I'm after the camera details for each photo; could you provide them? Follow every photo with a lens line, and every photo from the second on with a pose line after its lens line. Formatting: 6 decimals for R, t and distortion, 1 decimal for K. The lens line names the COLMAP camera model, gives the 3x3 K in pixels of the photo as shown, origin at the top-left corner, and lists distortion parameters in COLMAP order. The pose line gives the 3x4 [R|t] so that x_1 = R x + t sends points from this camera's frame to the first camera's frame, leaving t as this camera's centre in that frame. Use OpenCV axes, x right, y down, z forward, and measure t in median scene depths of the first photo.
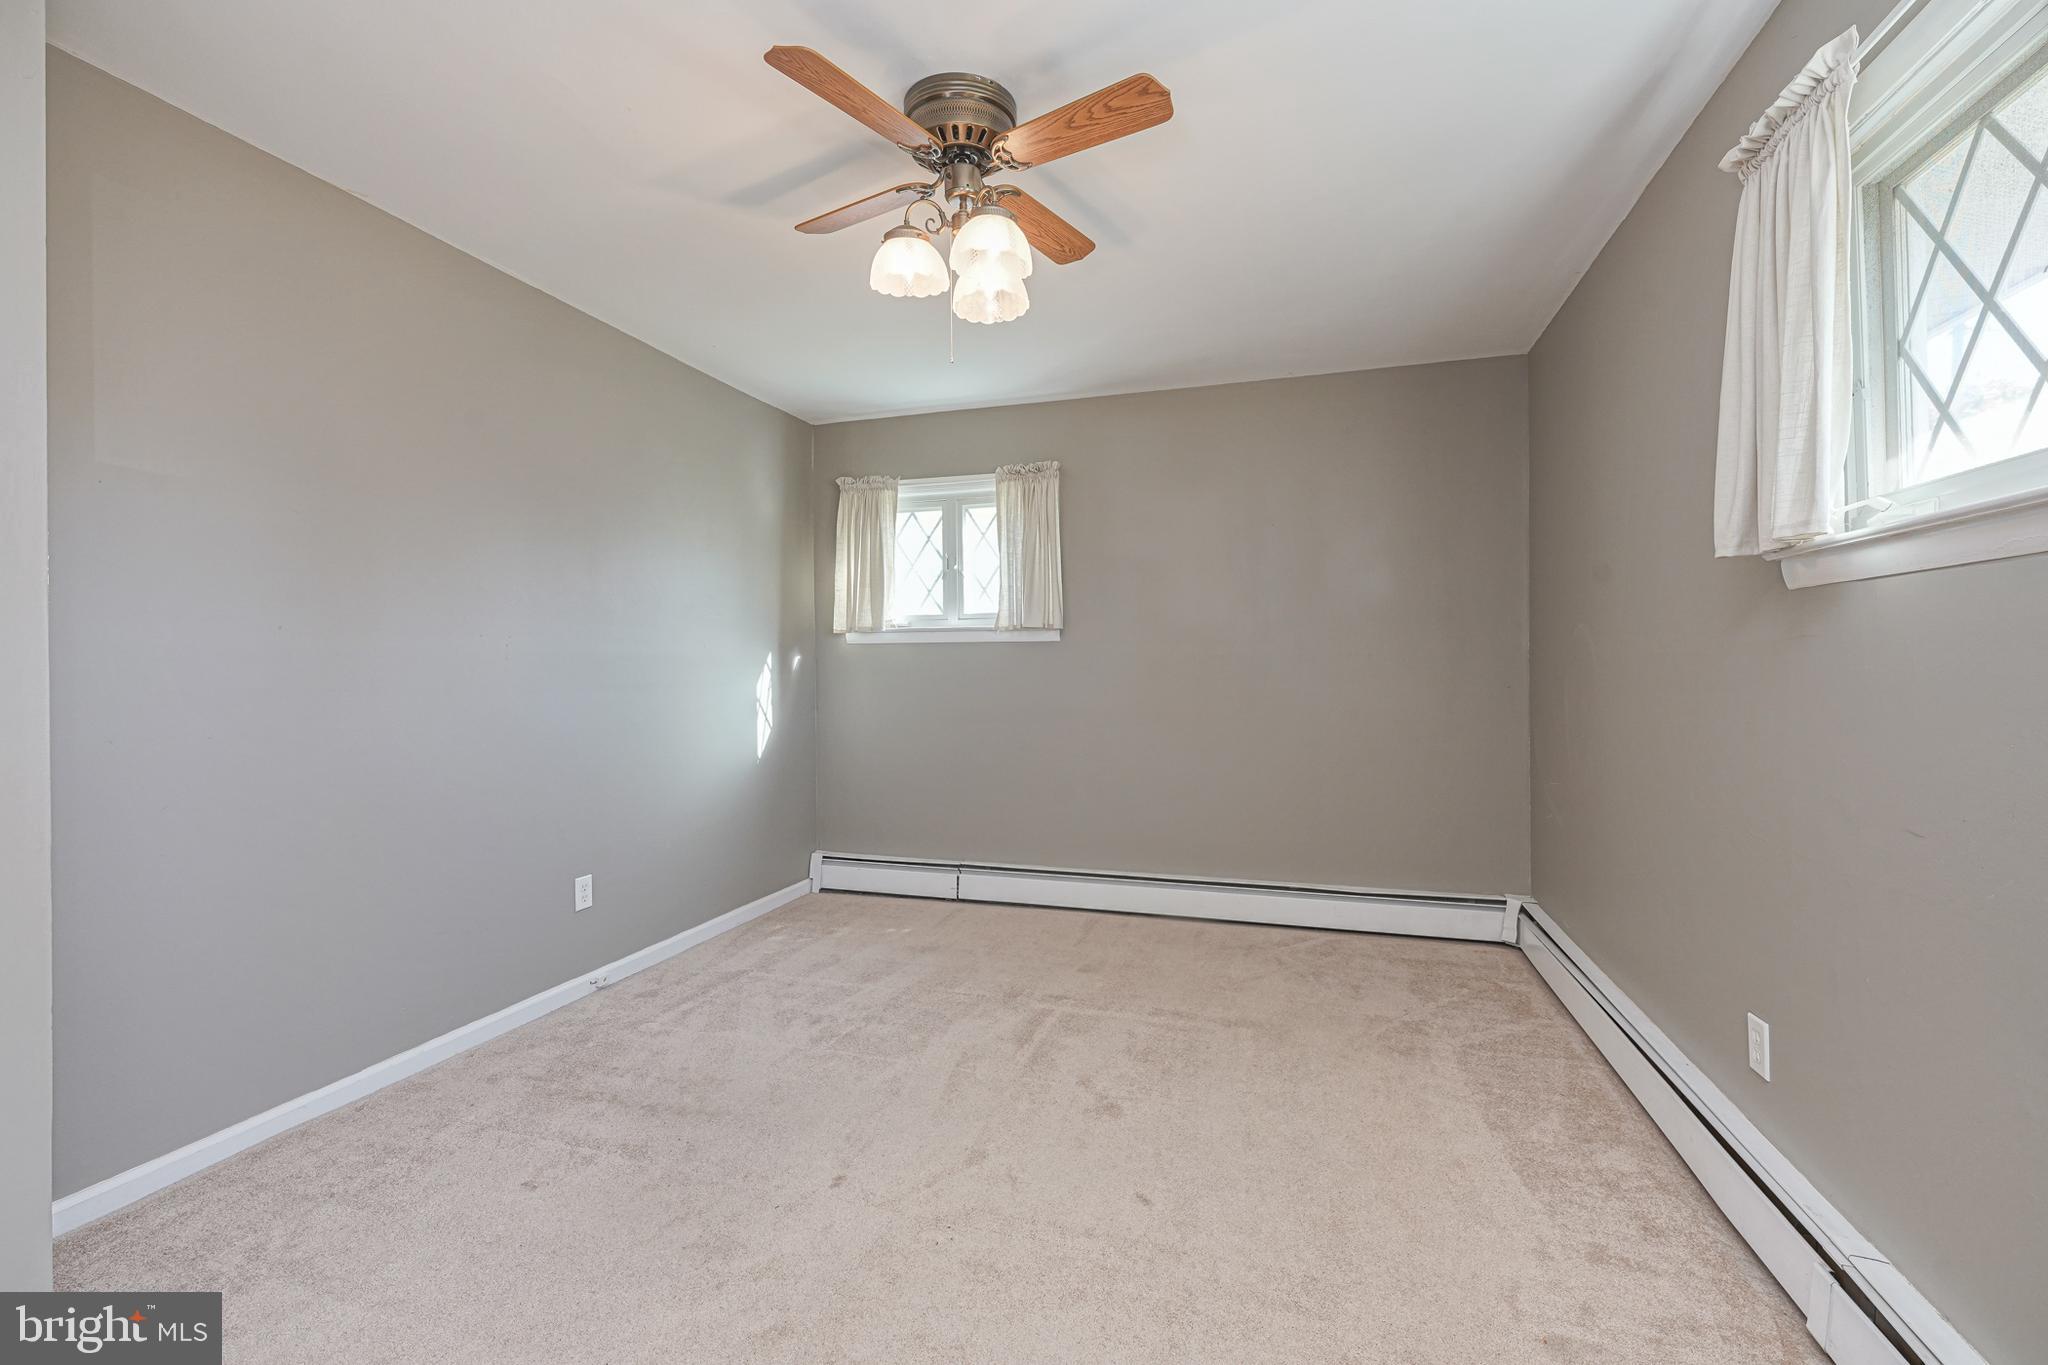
lens RADIAL K [[849.7, 0, 1027.6], [0, 849.7, 670.9], [0, 0, 1]] dist [0.000809, -0.000179]
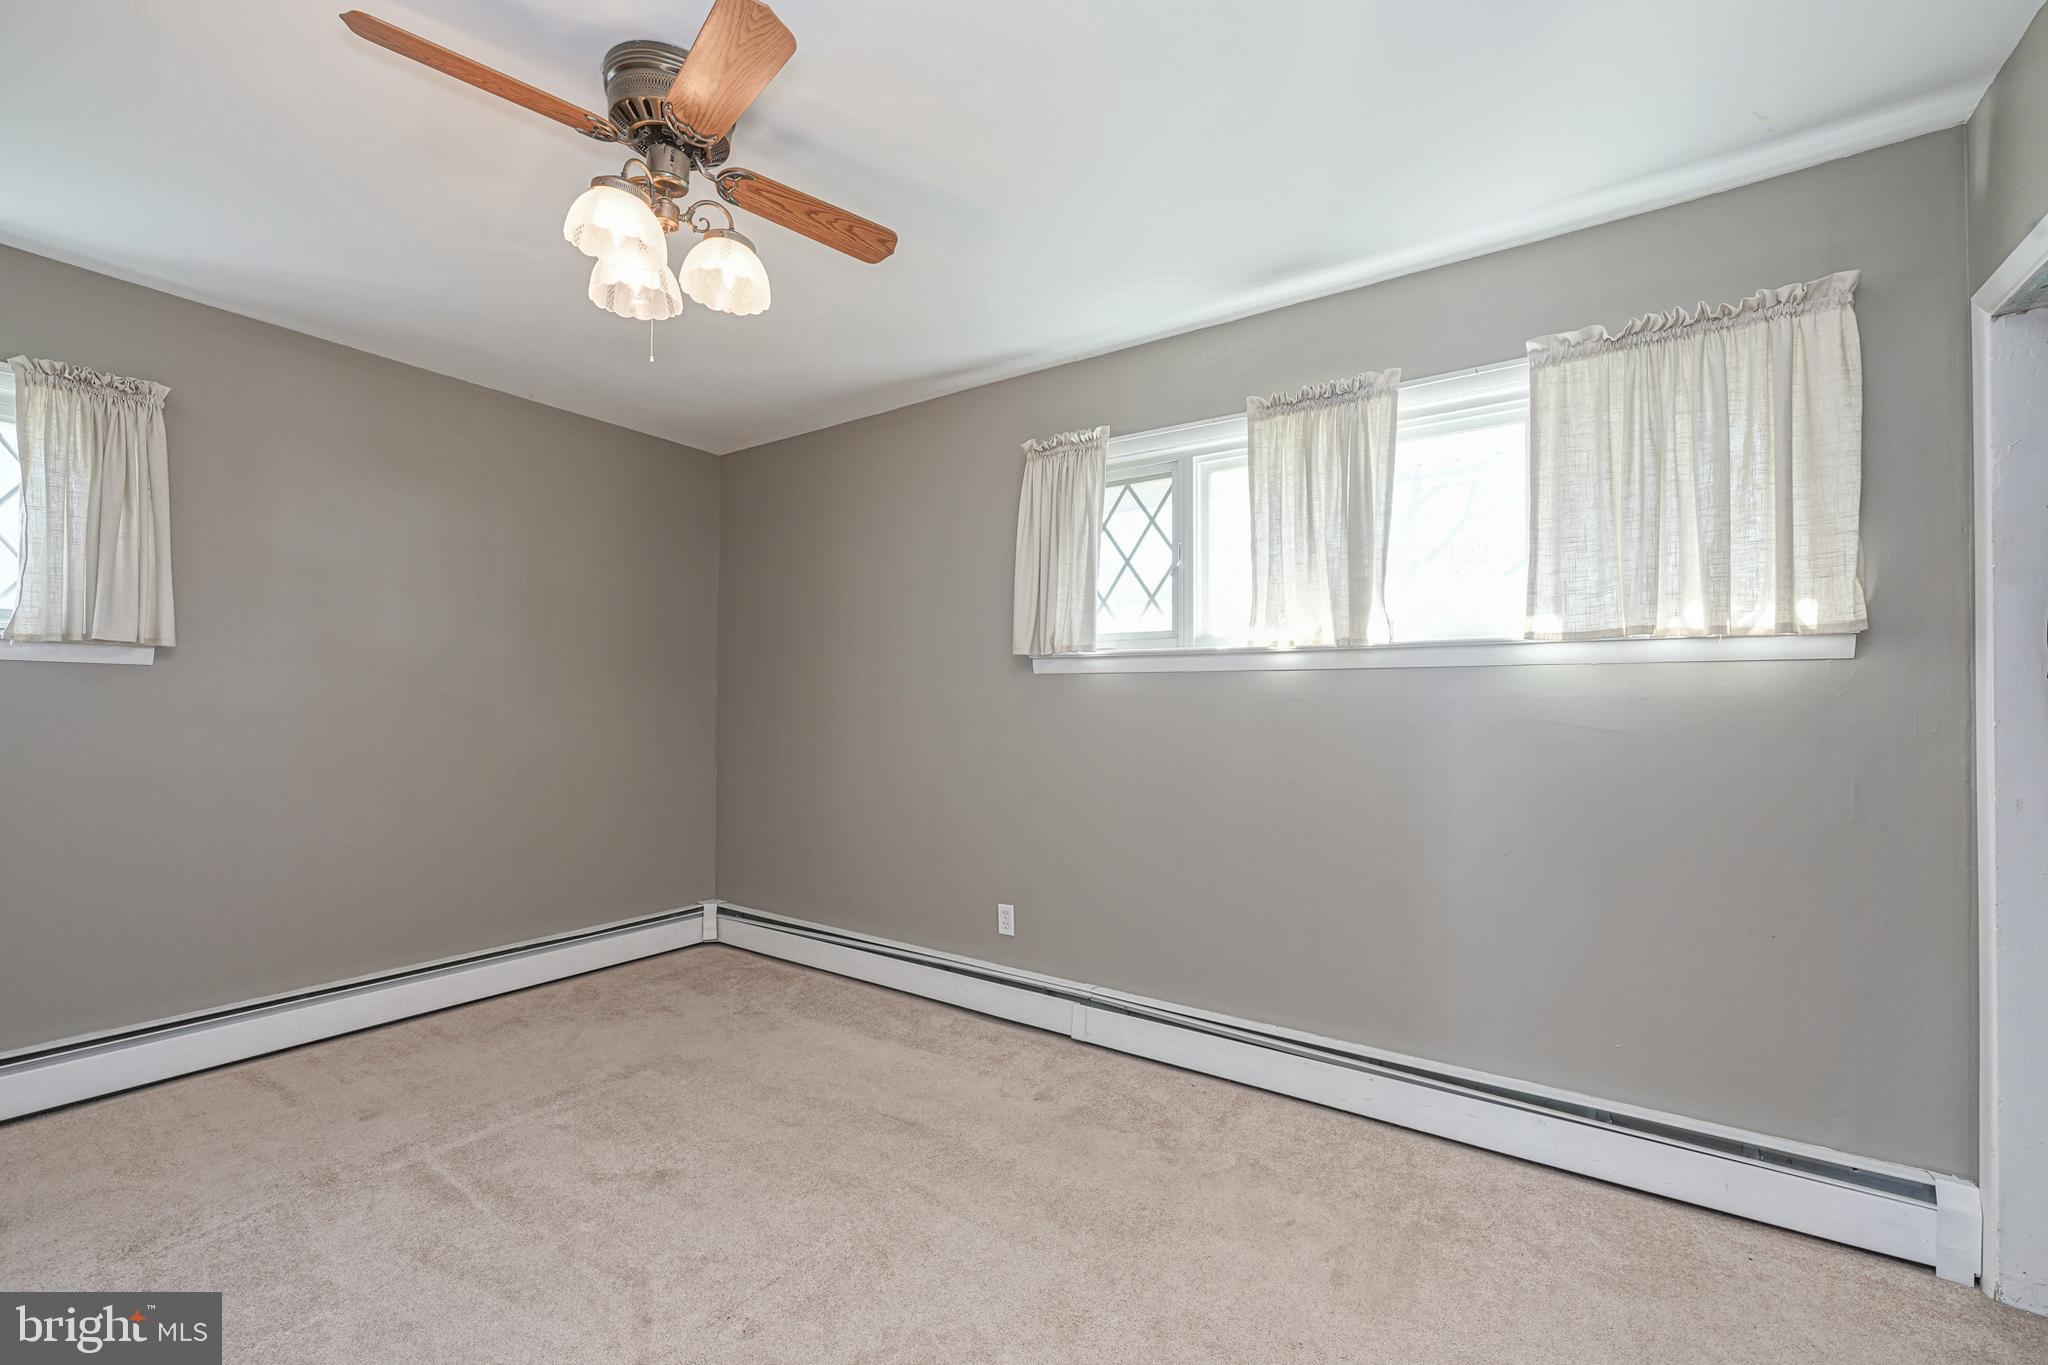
lens RADIAL K [[849.7, 0, 1035.6], [0, 849.7, 696.3], [0, 0, 1]] dist [0.000809, -0.000179]
pose [[0.282449, 0.023002, 0.959006, -0.547543], [-0.004225, 0.999733, -0.022735, -0.000669], [-0.959273, 0.002369, 0.282471, 0.254724]]
